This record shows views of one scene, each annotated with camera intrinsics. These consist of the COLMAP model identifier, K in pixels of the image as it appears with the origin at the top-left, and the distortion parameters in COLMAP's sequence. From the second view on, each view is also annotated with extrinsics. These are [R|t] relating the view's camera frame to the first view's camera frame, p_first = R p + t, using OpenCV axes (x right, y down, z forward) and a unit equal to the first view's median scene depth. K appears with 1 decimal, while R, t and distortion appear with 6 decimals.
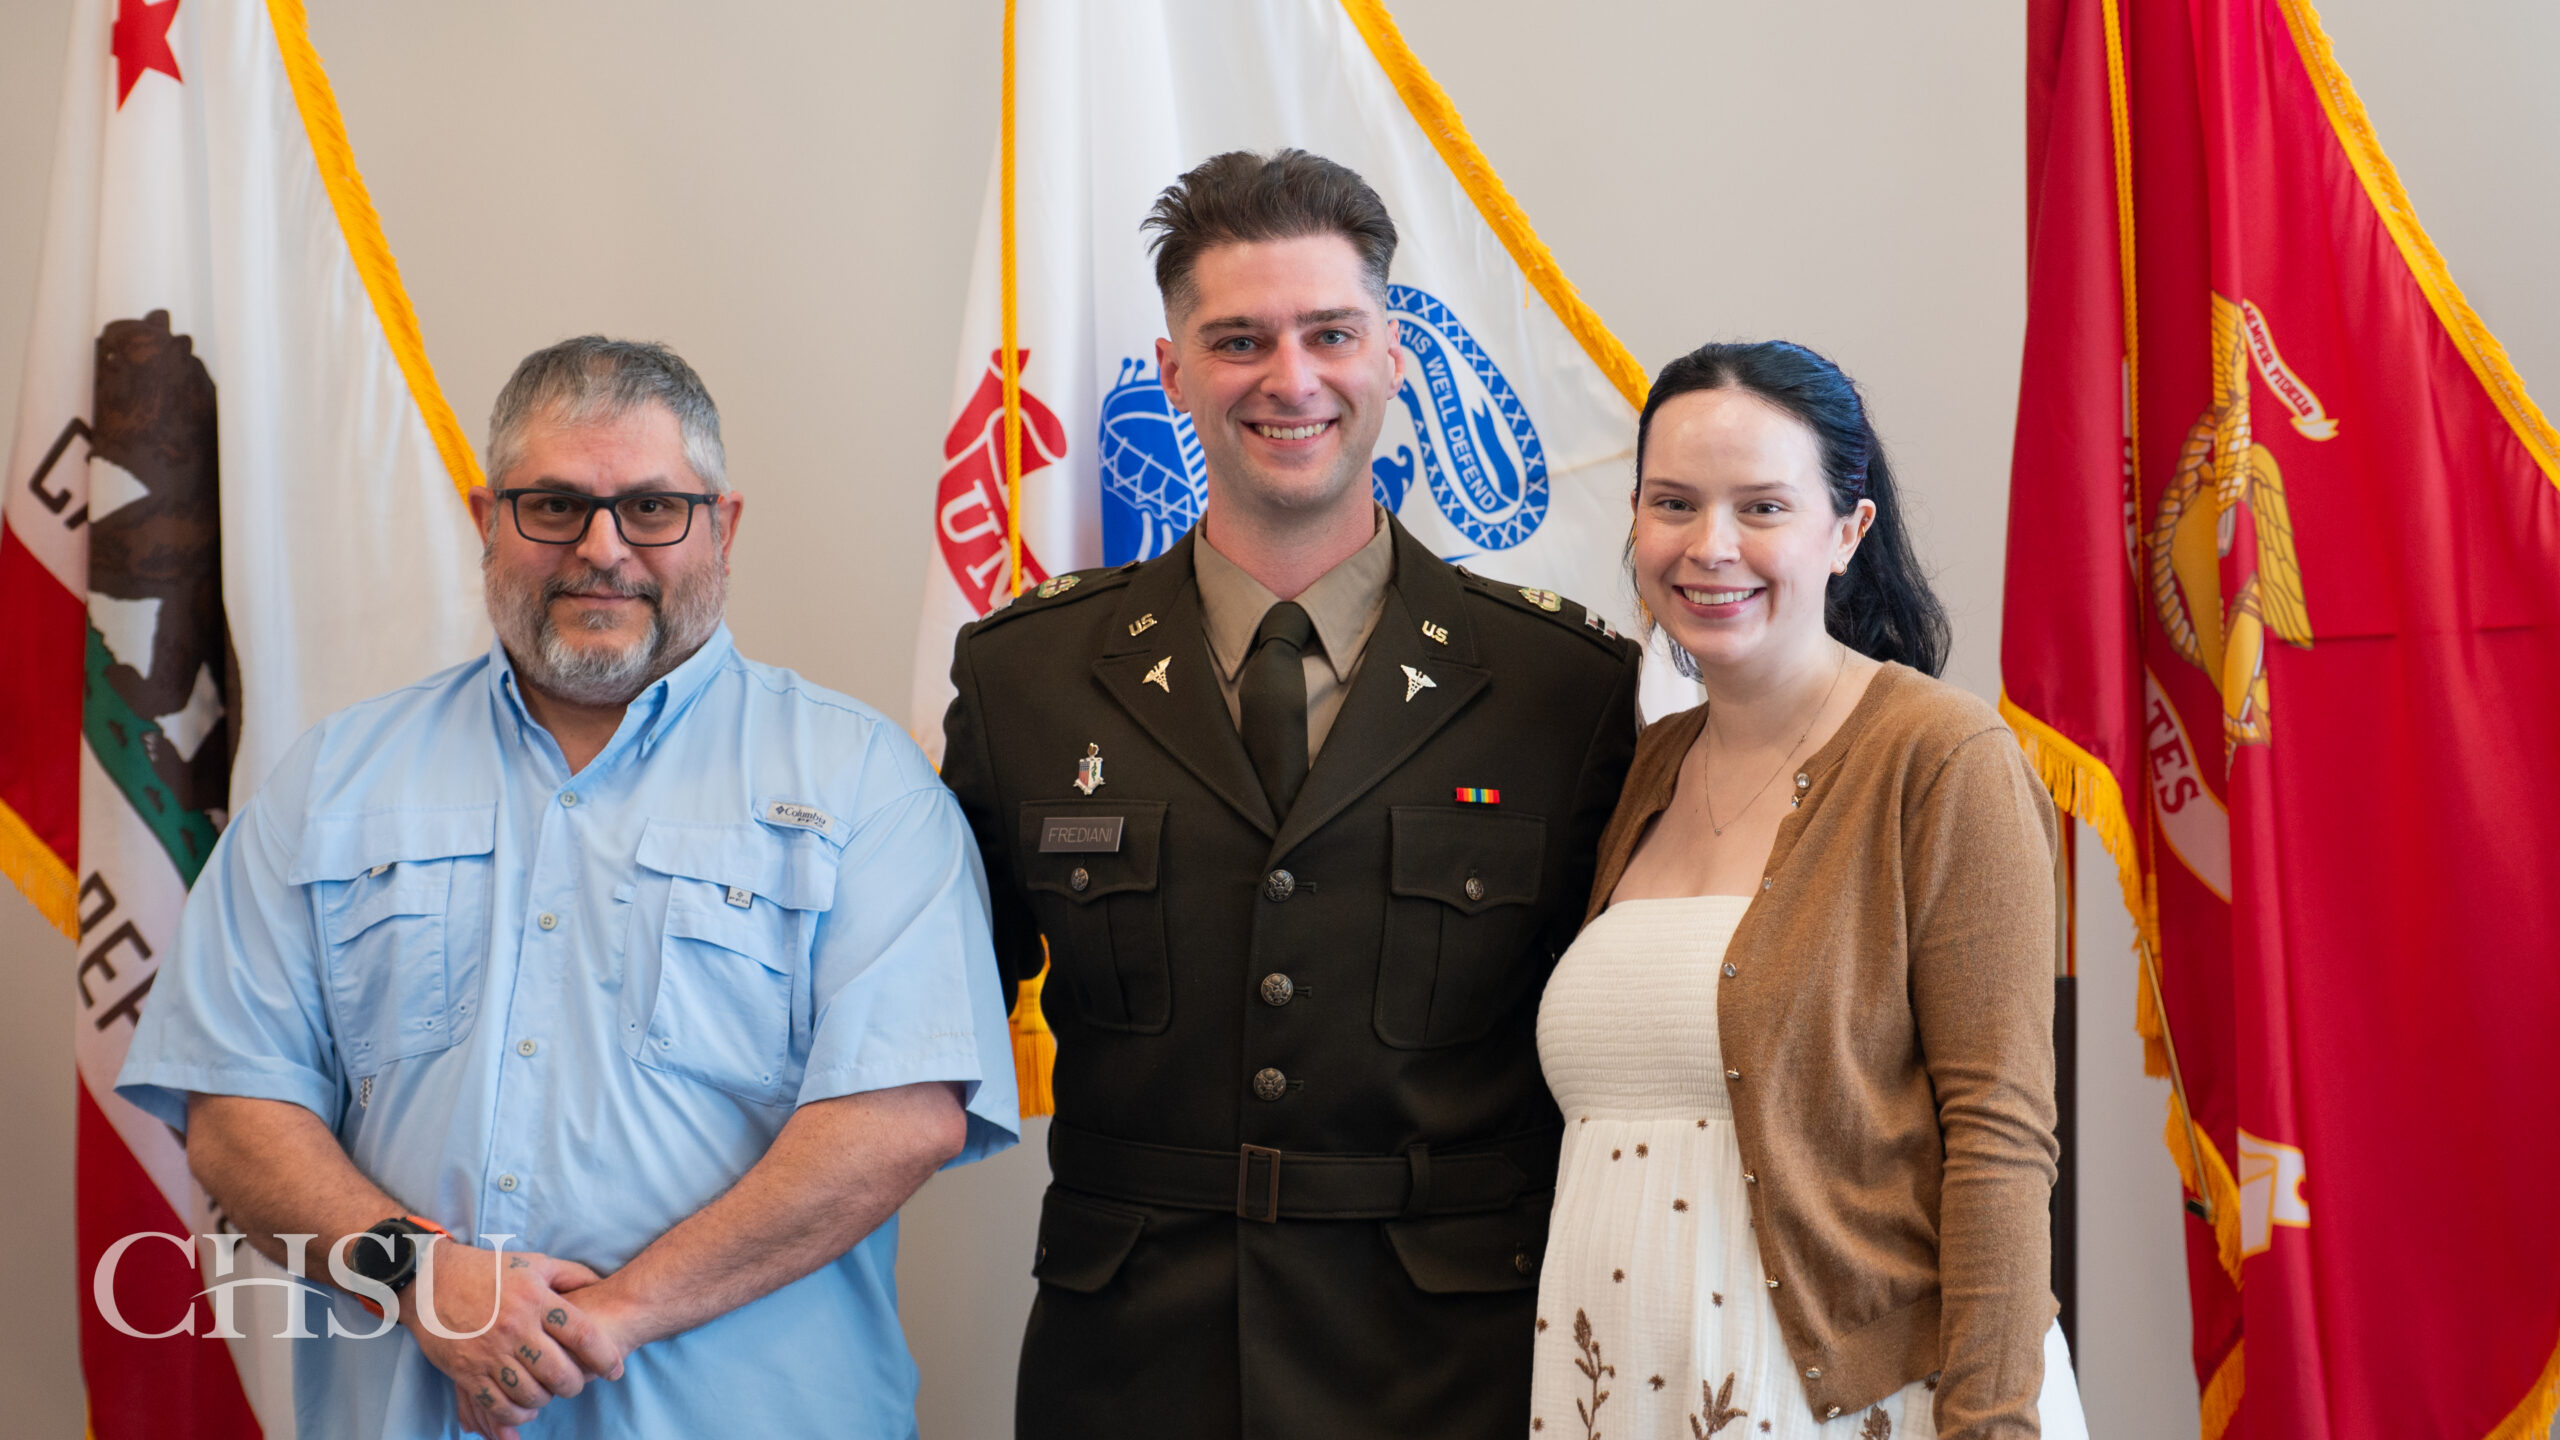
lens RADIAL K [[6709.3, 0, 1280.0], [0, 6709.3, 720.0], [0, 0, 1]] dist [-0.041596, -0.386105]
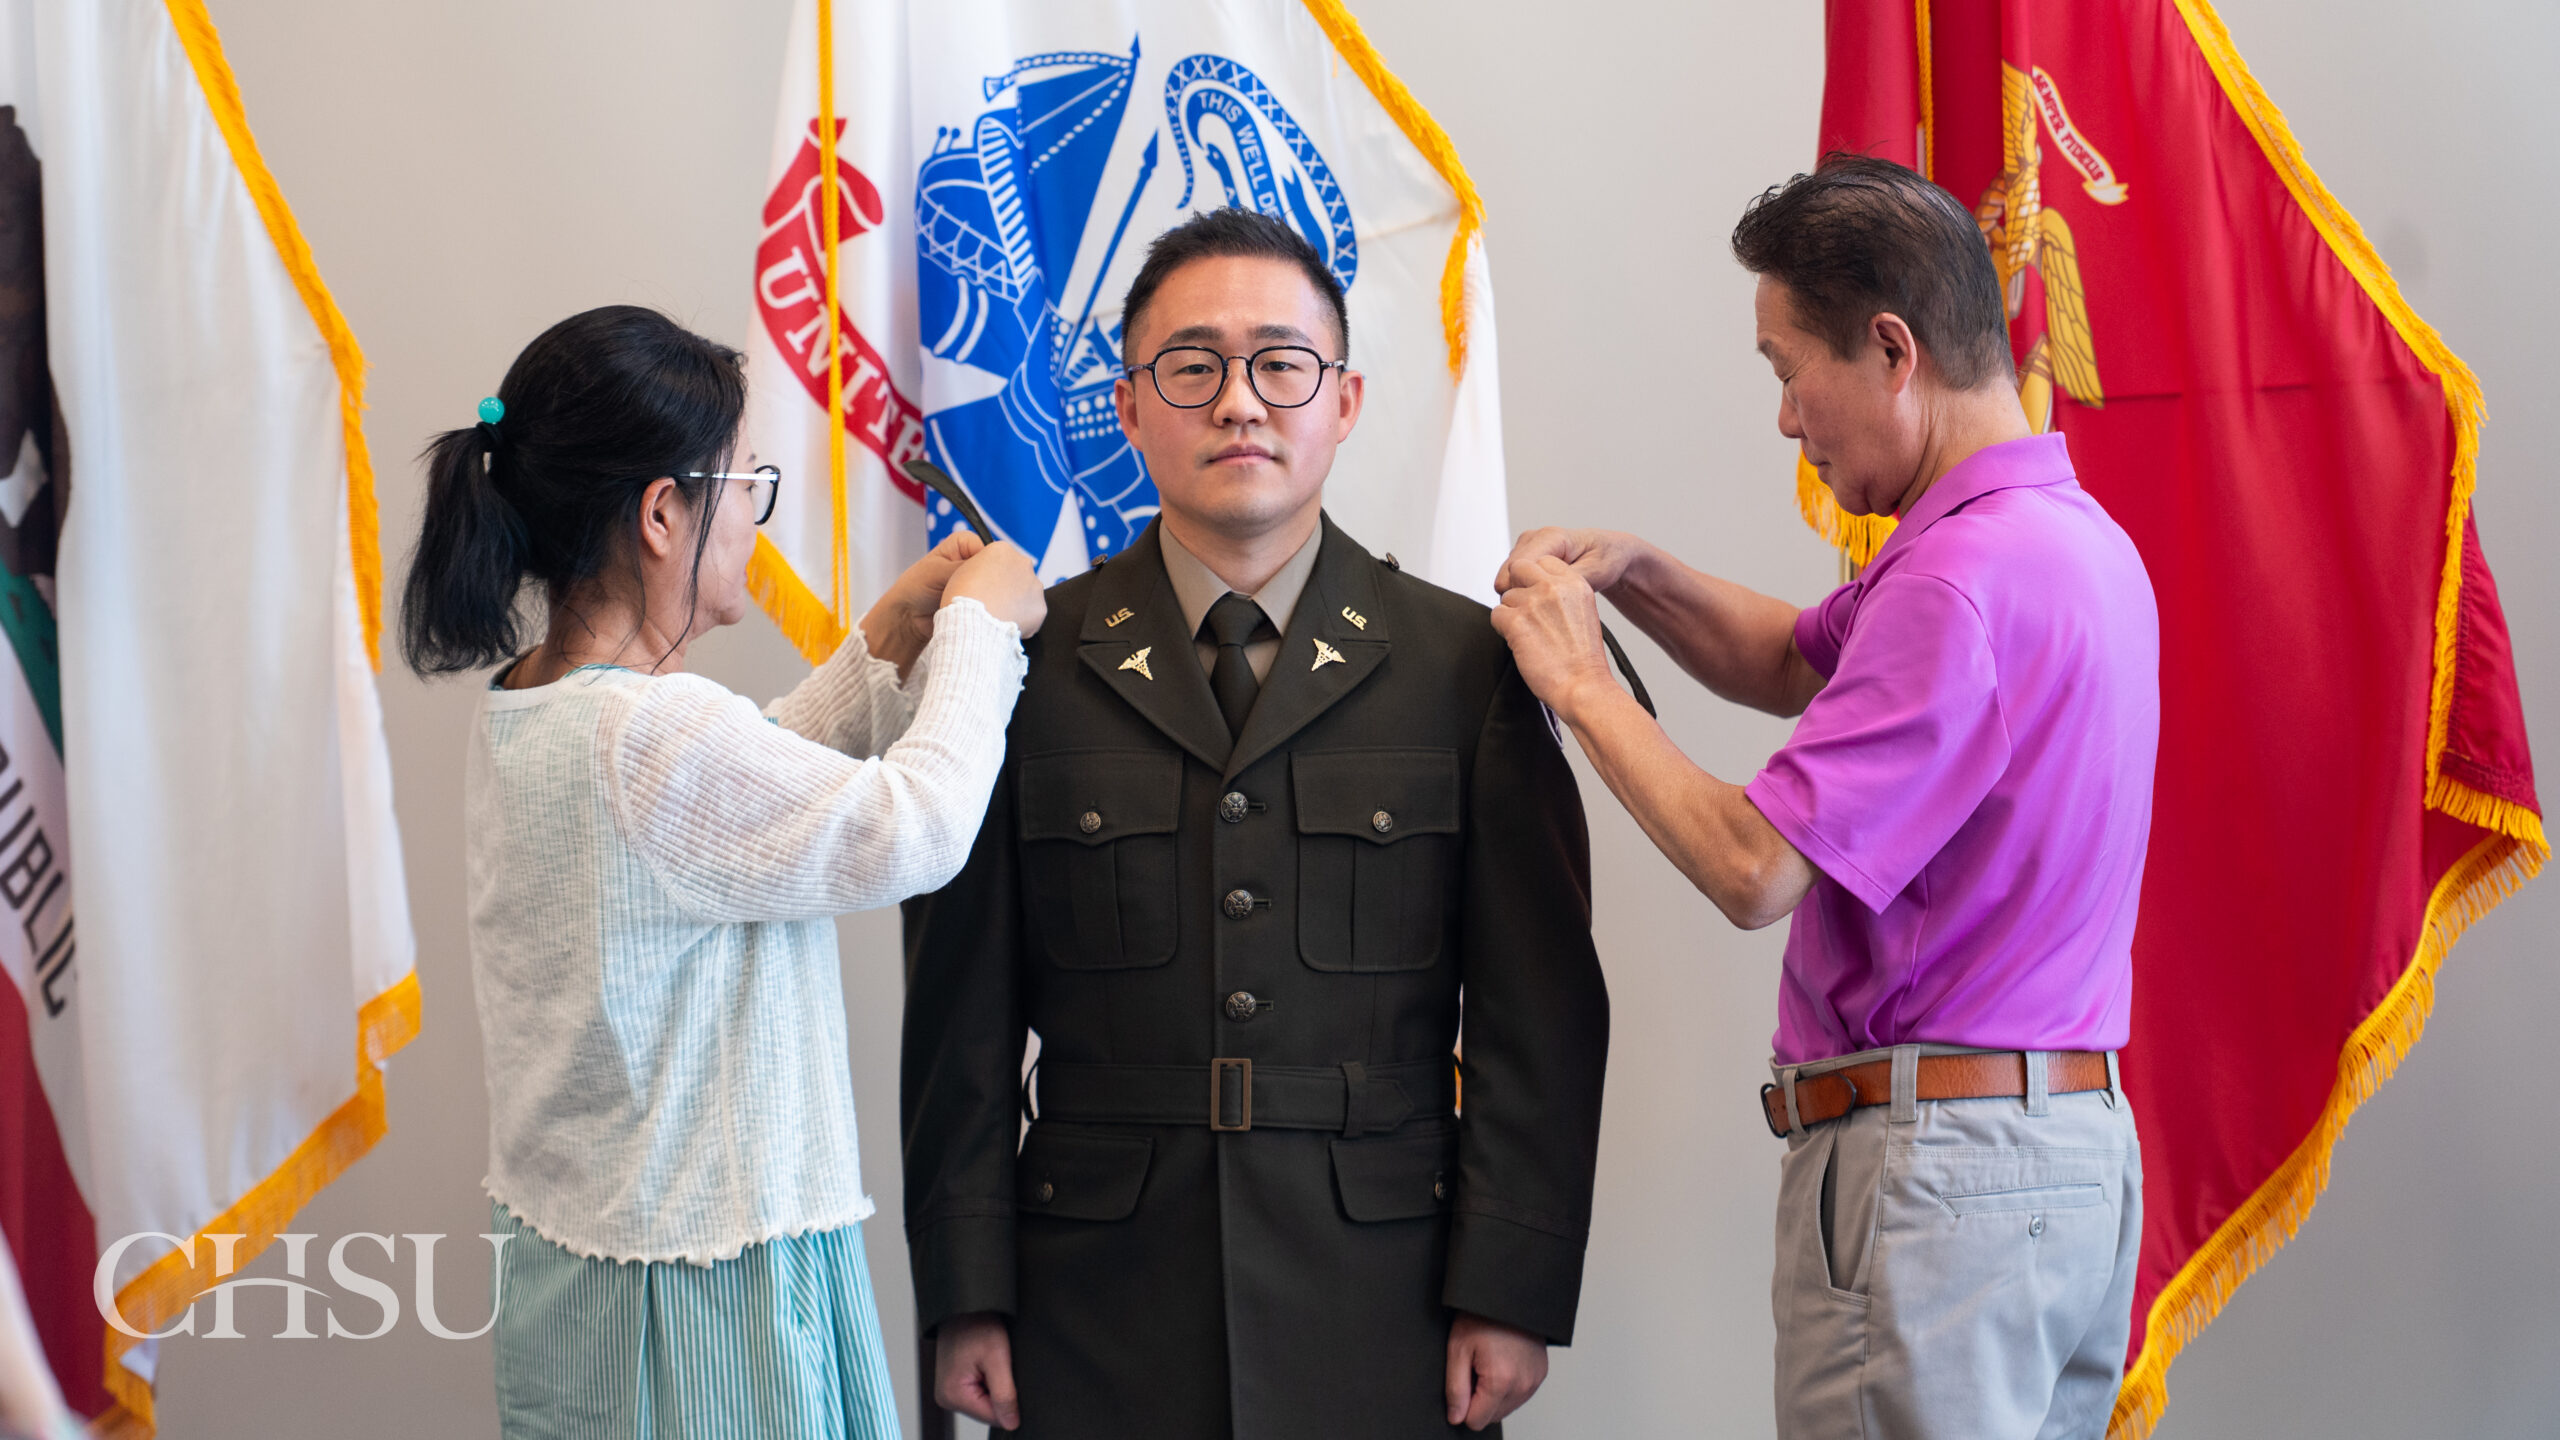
lens RADIAL K [[11344.8, 0, 1280.0], [0, 11344.8, 720.0], [0, 0, 1]] dist [-0.097591, 2.303936]
pose [[0.999406, -0.004336, 0.034191, -0.031010], [0.003932, 0.999922, 0.011866, 0.015910], [-0.034240, -0.011724, 0.999345, -0.725080]]
